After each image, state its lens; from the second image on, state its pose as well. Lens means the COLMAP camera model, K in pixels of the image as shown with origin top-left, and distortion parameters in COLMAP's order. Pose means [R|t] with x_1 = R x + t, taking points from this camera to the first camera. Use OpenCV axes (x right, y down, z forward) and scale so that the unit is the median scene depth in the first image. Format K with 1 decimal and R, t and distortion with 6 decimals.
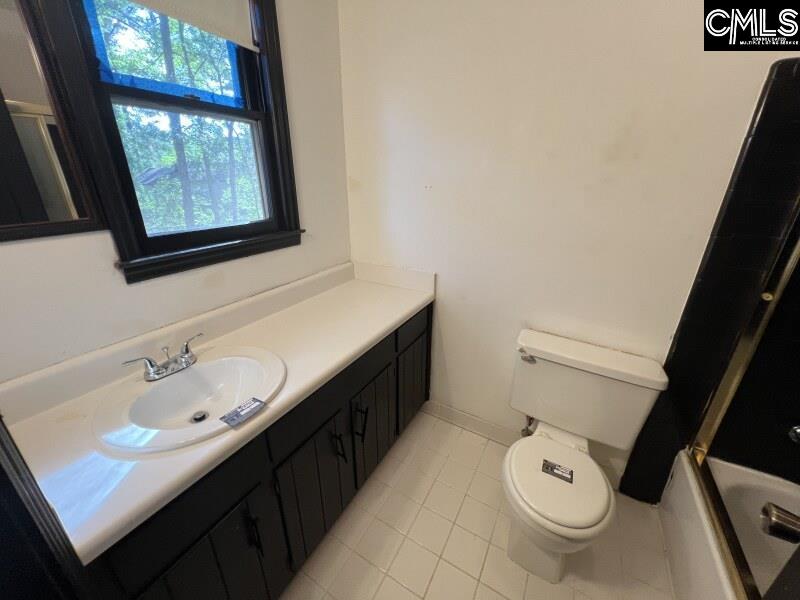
lens RADIAL K [[321.5, 0, 400.7], [0, 321.5, 297.6], [0, 0, 1]] dist [-0.000605, 0.000056]
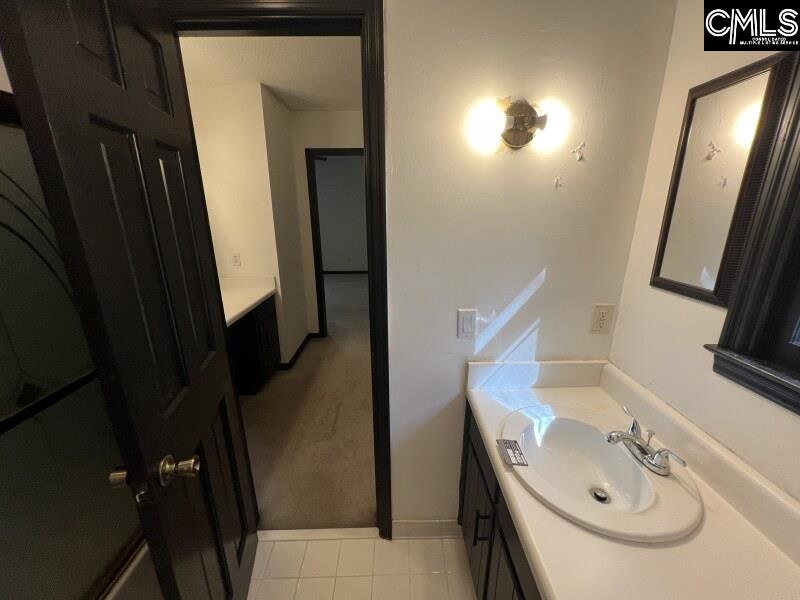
lens RADIAL K [[321.5, 0, 400.7], [0, 321.5, 297.6], [0, 0, 1]] dist [-0.000605, 0.000056]
pose [[-0.859912, 0.133568, -0.492657, 0.266514], [-0.189599, 0.812527, 0.551228, -0.535192], [0.473923, 0.567414, -0.673378, 1.126094]]
